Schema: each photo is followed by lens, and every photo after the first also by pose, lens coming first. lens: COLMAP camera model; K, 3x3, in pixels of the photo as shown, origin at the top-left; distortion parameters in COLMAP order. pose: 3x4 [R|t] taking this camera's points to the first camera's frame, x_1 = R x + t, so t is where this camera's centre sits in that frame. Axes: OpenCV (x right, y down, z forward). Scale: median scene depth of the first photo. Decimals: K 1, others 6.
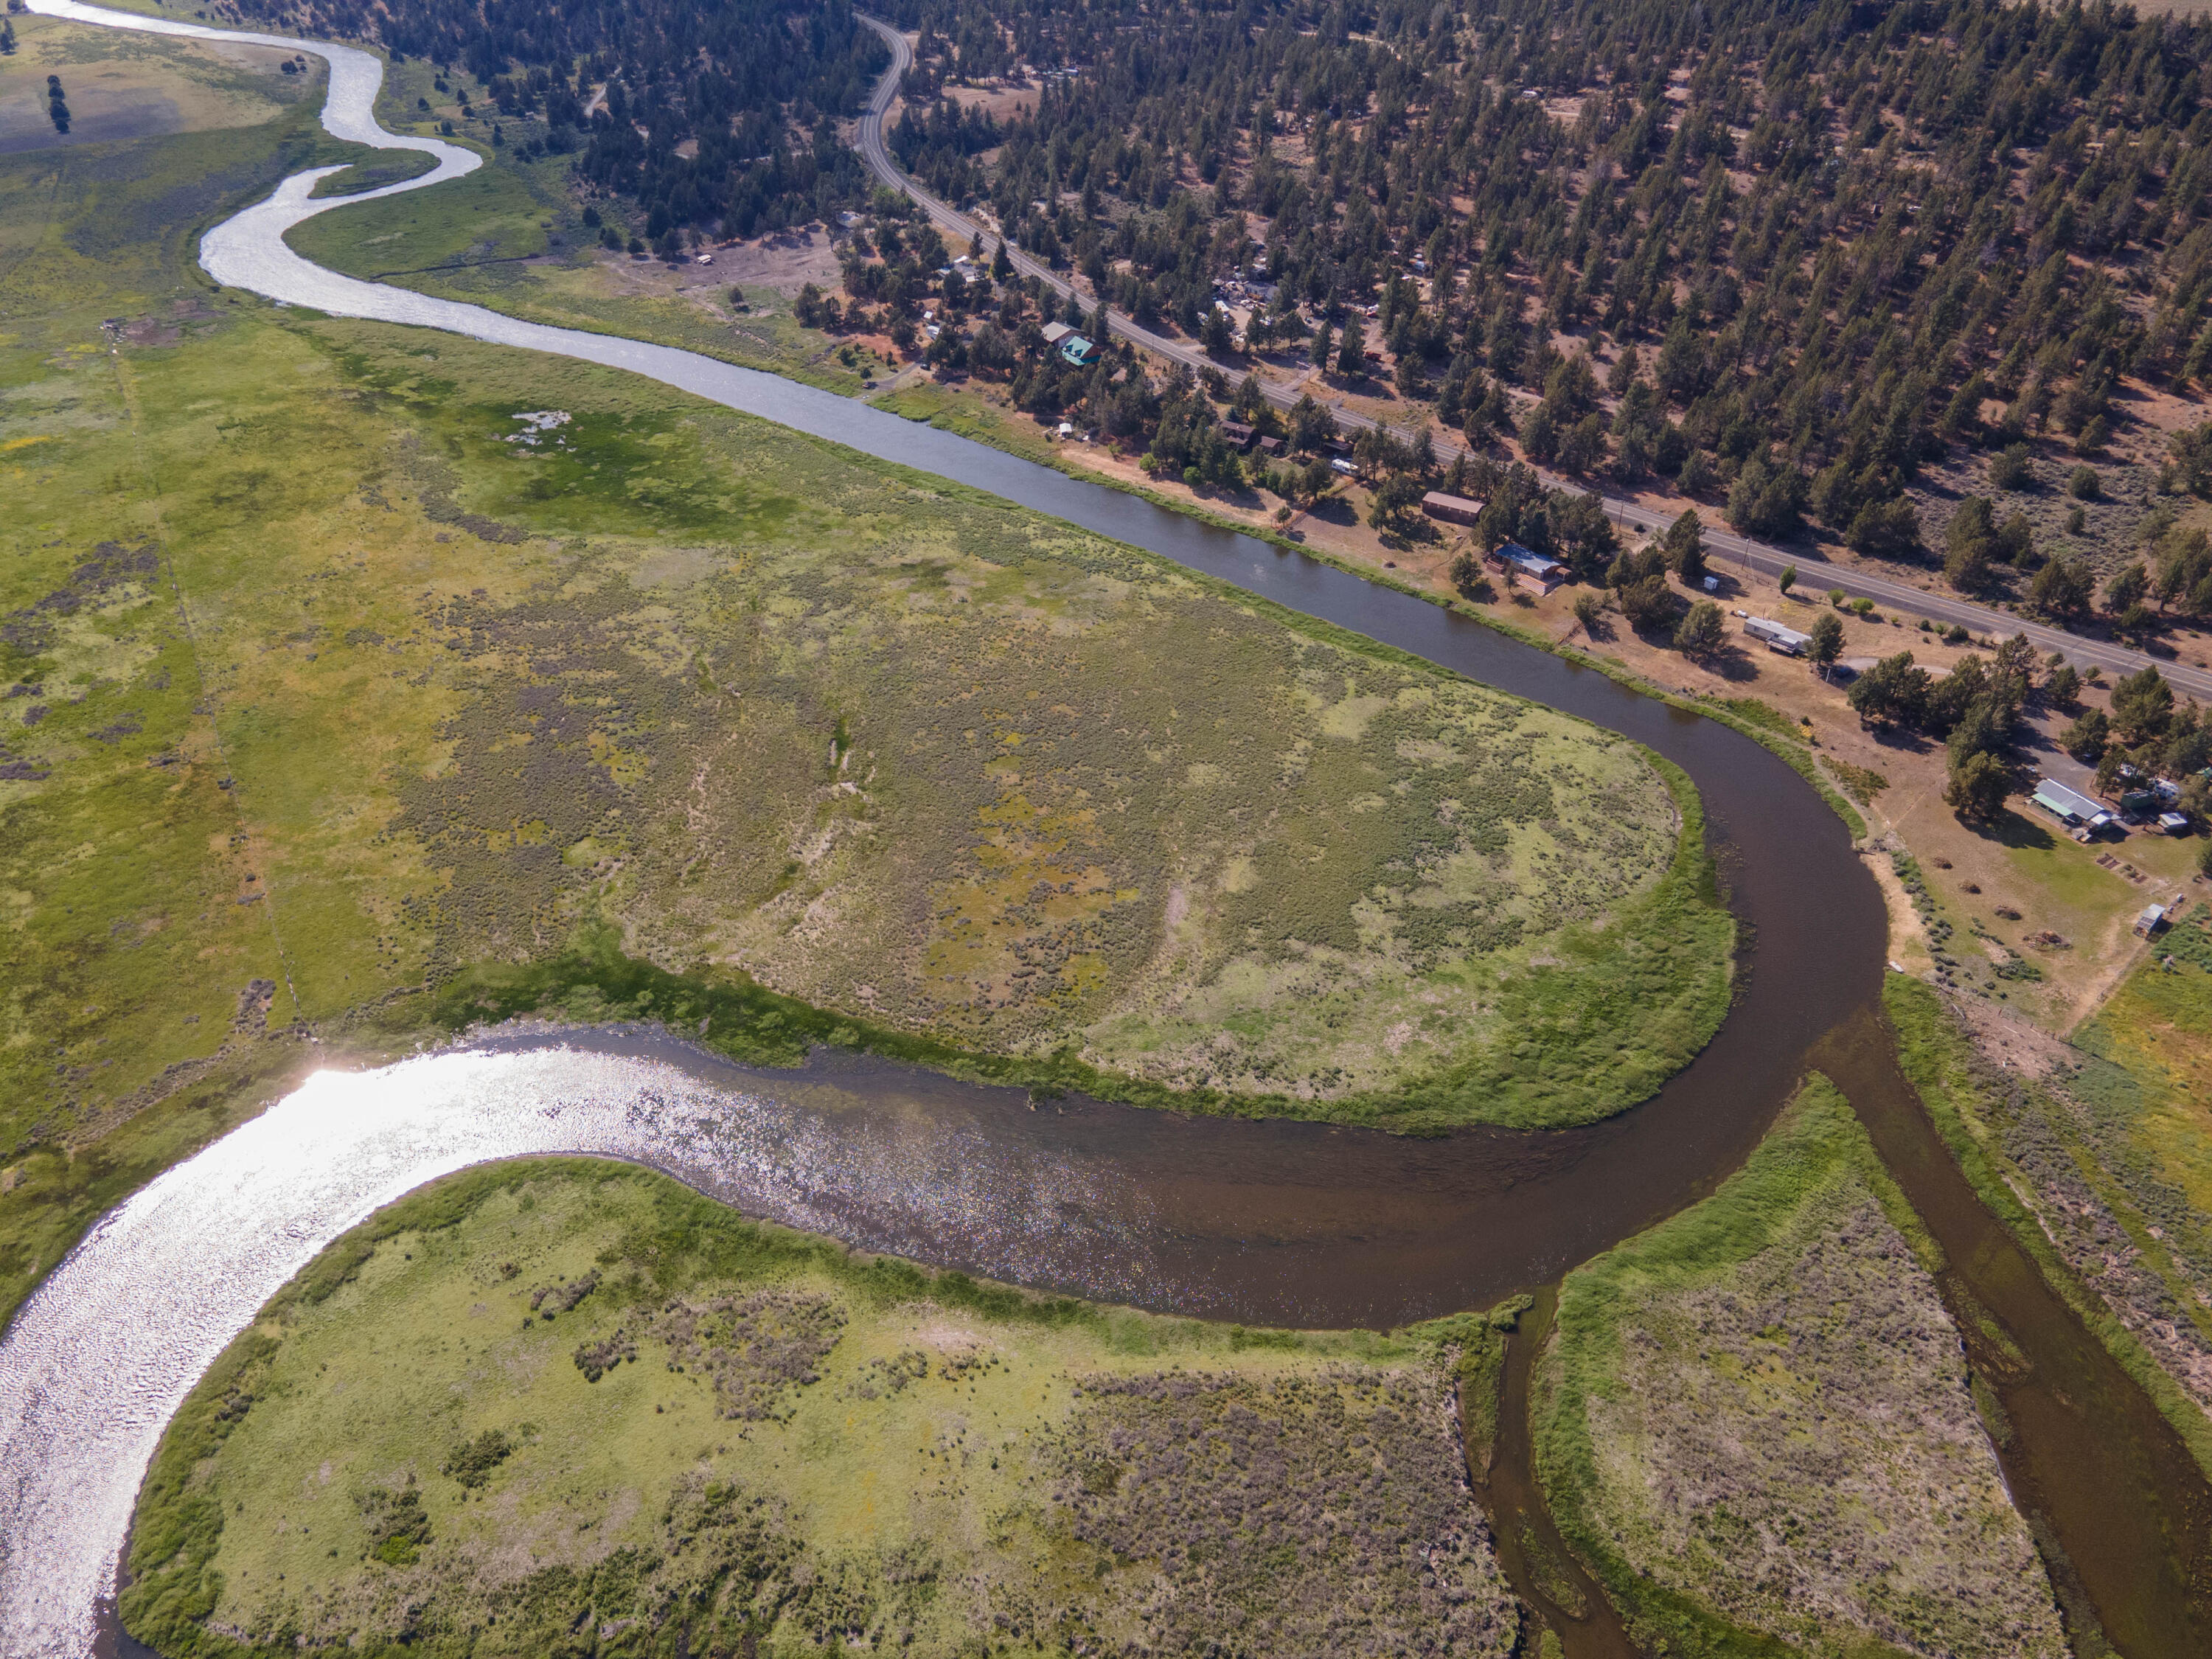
lens RADIAL K [[1578.3, 0, 1108.9], [0, 1578.3, 830.4], [0, 0, 1]] dist [0.014559, 0.033987]
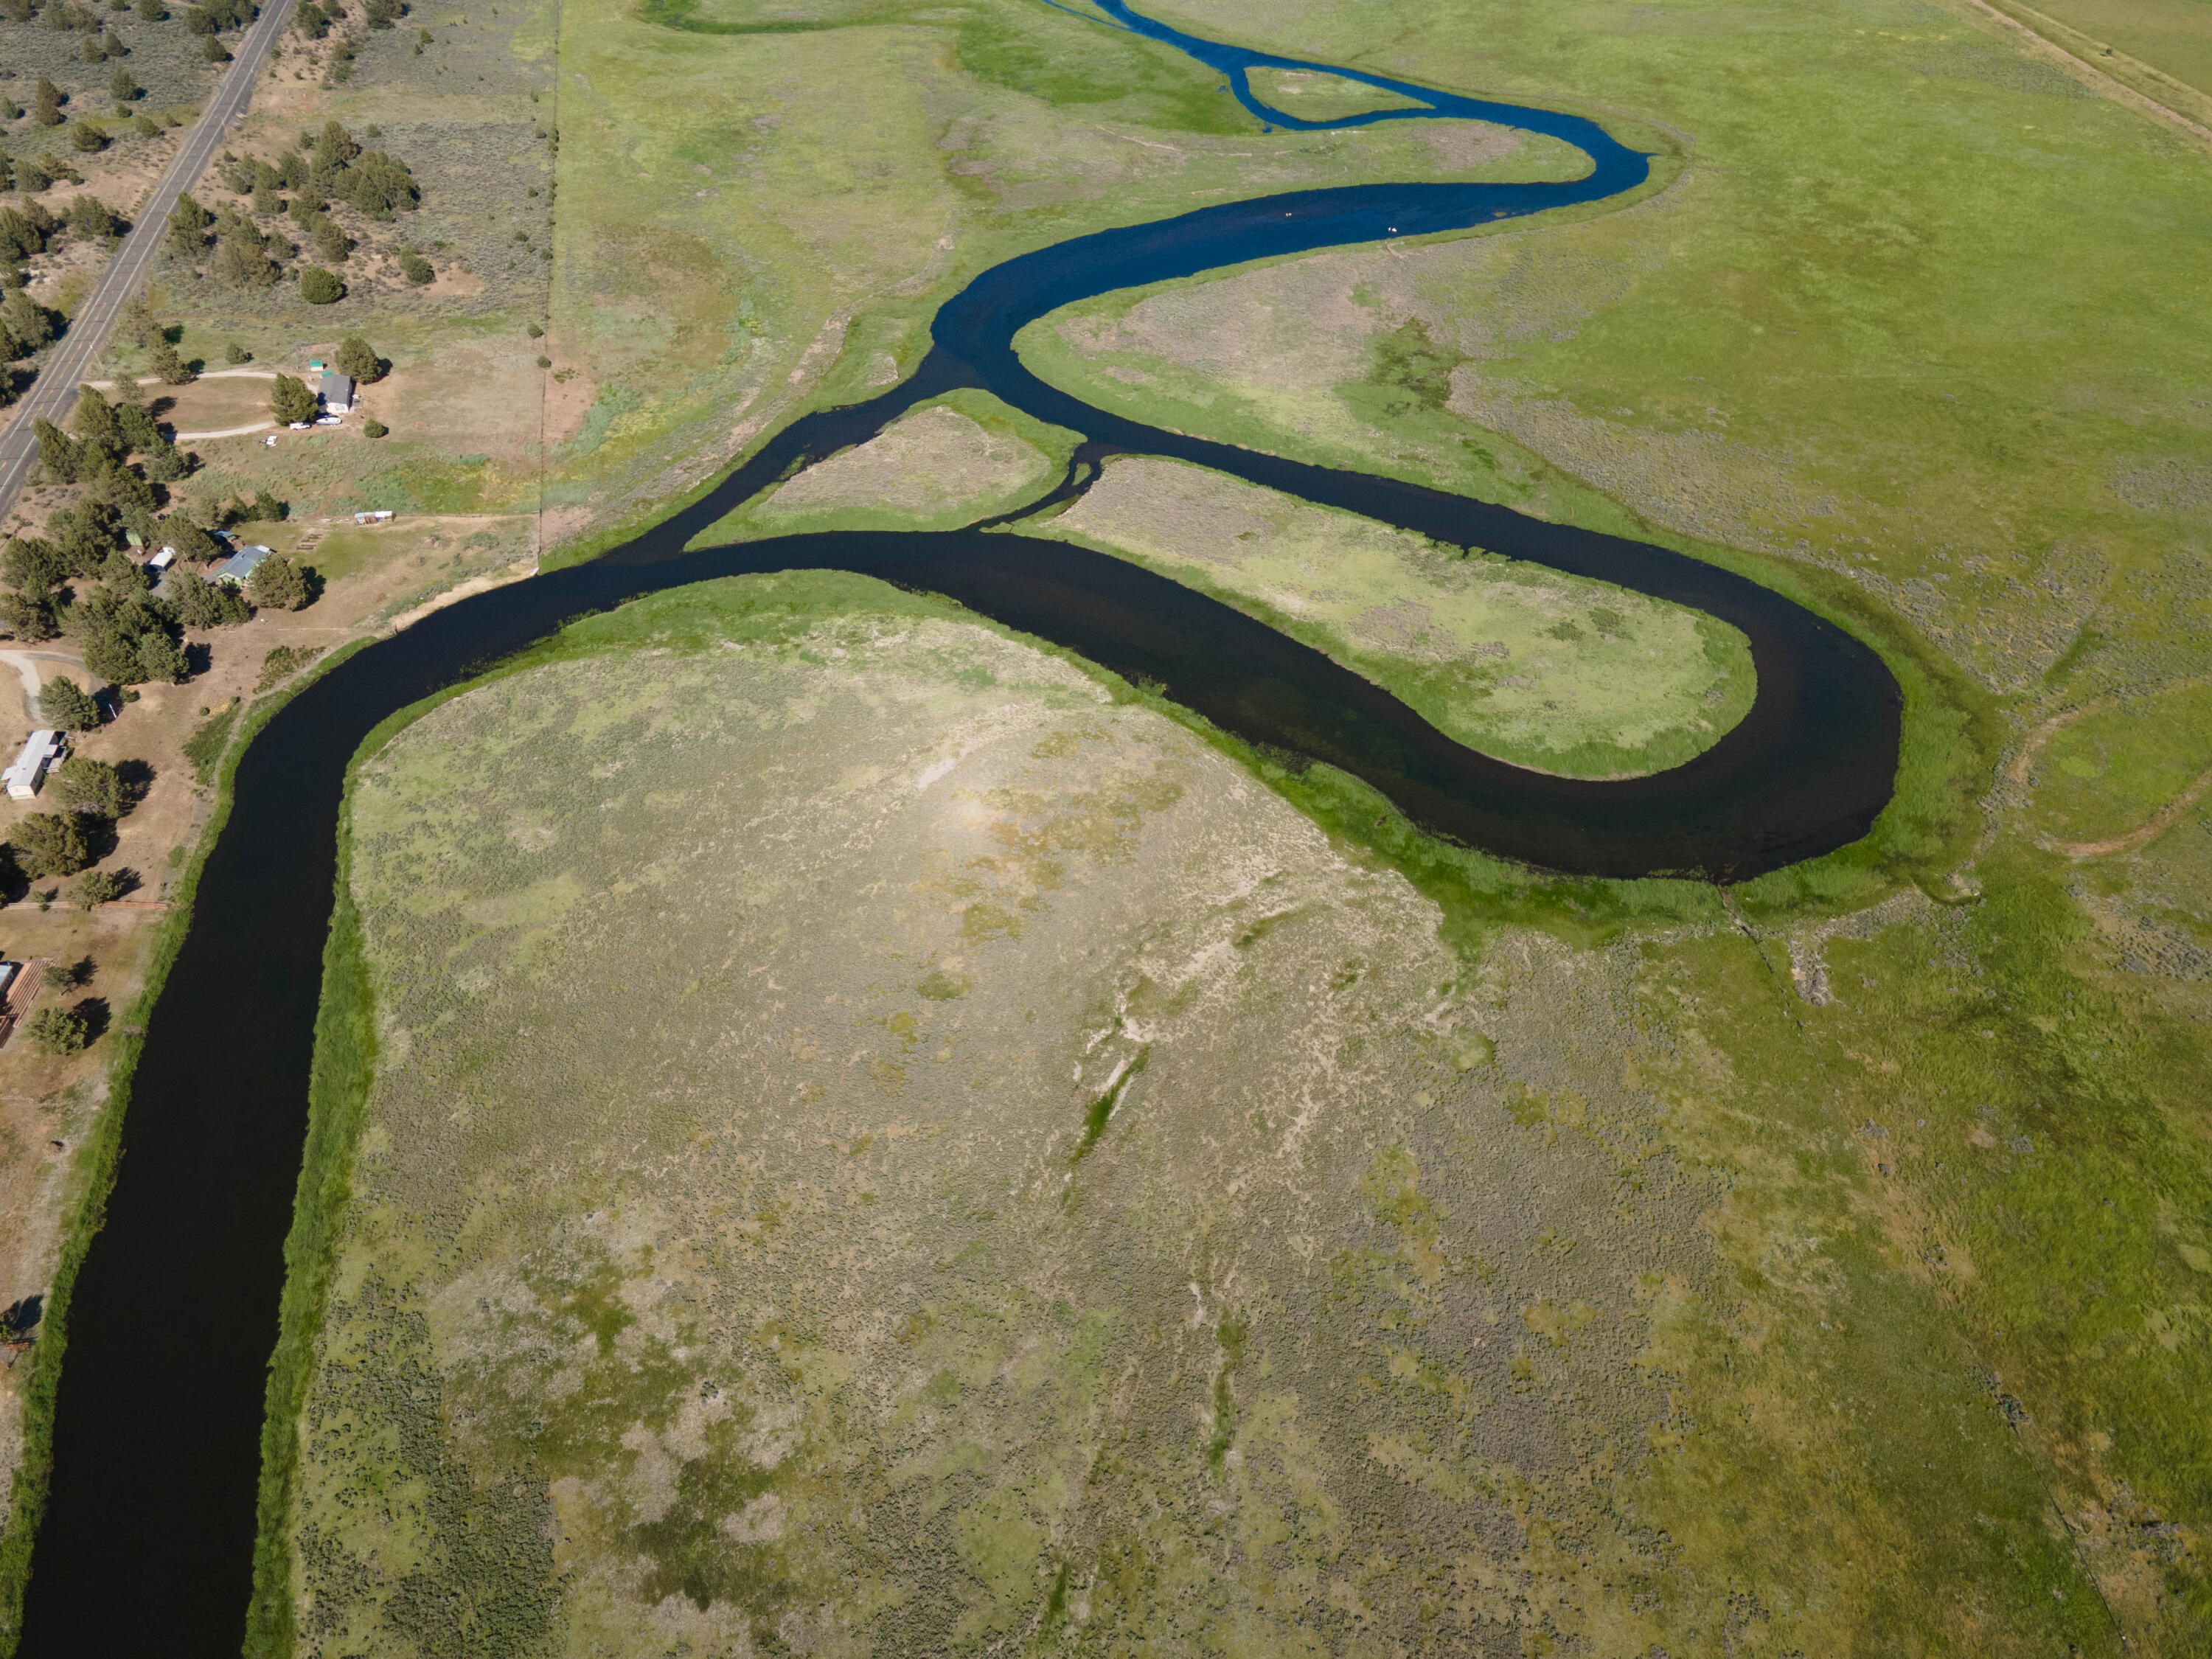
lens RADIAL K [[1578.3, 0, 1108.3], [0, 1578.3, 831.9], [0, 0, 1]] dist [0.014559, 0.033987]
pose [[-0.873916, -0.300750, 0.381864, -0.453941], [0.284857, 0.319687, 0.903691, -0.824747], [-0.393862, 0.898526, -0.193709, 1.145633]]
